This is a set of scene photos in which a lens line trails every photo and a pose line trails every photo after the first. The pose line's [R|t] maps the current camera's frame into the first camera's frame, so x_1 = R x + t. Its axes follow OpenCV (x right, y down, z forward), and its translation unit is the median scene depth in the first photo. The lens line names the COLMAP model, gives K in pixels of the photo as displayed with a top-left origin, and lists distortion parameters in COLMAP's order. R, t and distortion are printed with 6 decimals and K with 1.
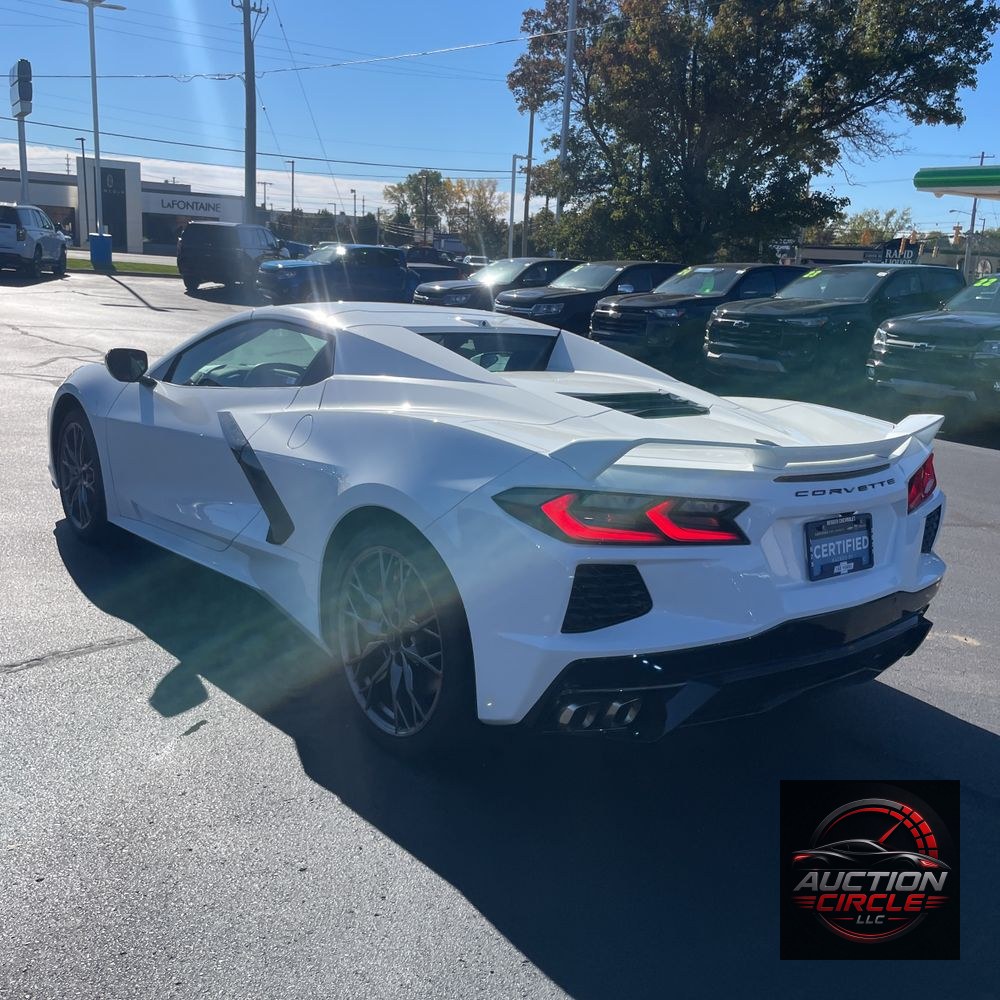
lens RADIAL K [[1018.8, 0, 492.1], [0, 1018.8, 492.9], [0, 0, 1]] dist [0.010805, 0.000000]
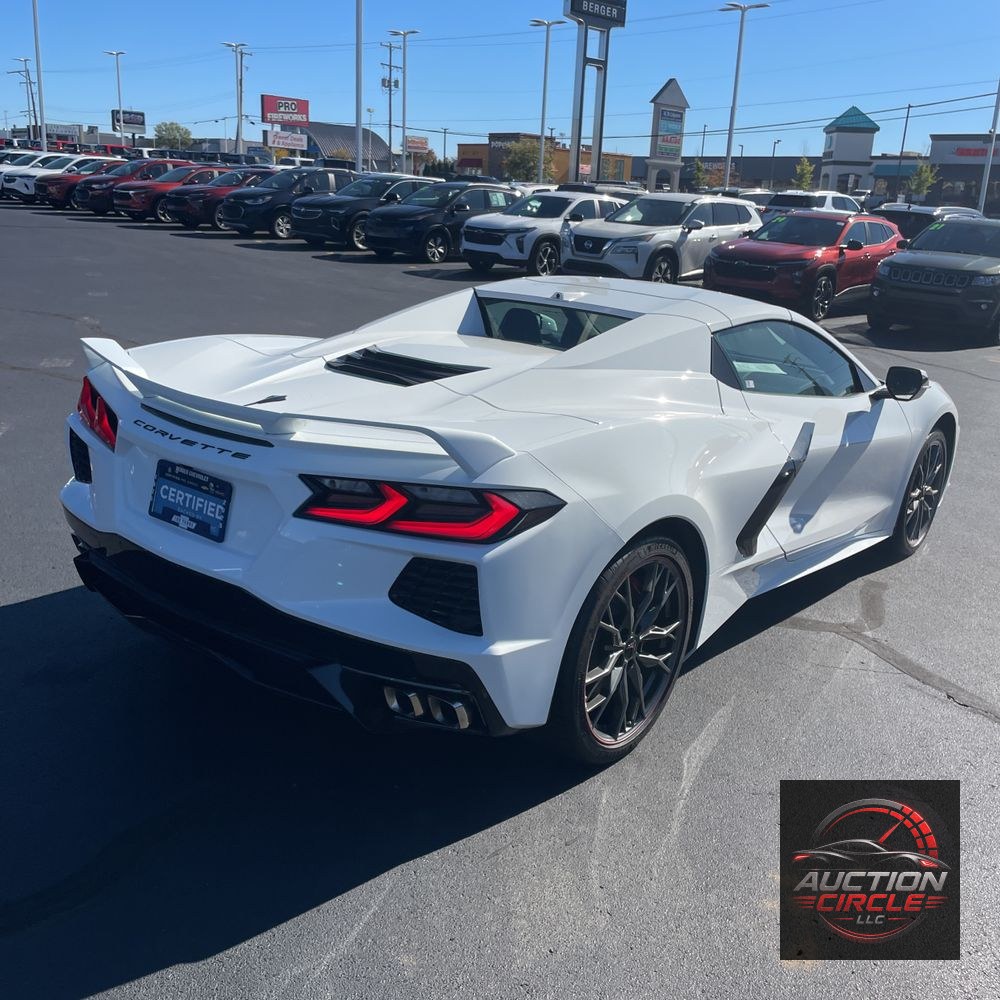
lens RADIAL K [[1018.8, 0, 499.3], [0, 1018.8, 504.6], [0, 0, 1]] dist [0.010805, 0.000000]
pose [[0.216604, 0.225071, -0.949961, 1.273672], [-0.246930, 0.954052, 0.169737, -0.172494], [0.944515, 0.197808, 0.262228, 0.992055]]
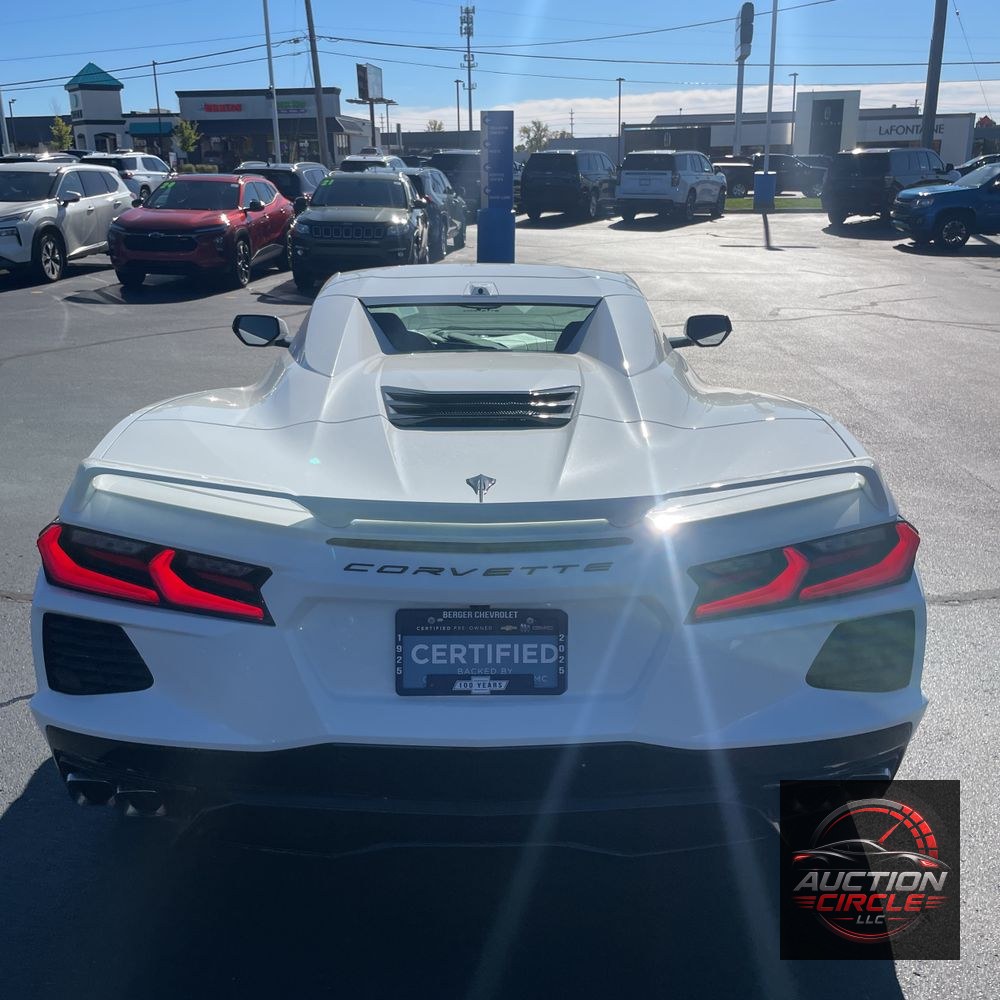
lens RADIAL K [[1018.8, 0, 499.4], [0, 1018.8, 494.3], [0, 0, 1]] dist [0.010805, 0.000000]
pose [[0.779690, 0.114871, -0.615539, 0.721861], [-0.075113, 0.993088, 0.090184, -0.106394], [0.621644, -0.024081, 0.782929, 0.477842]]
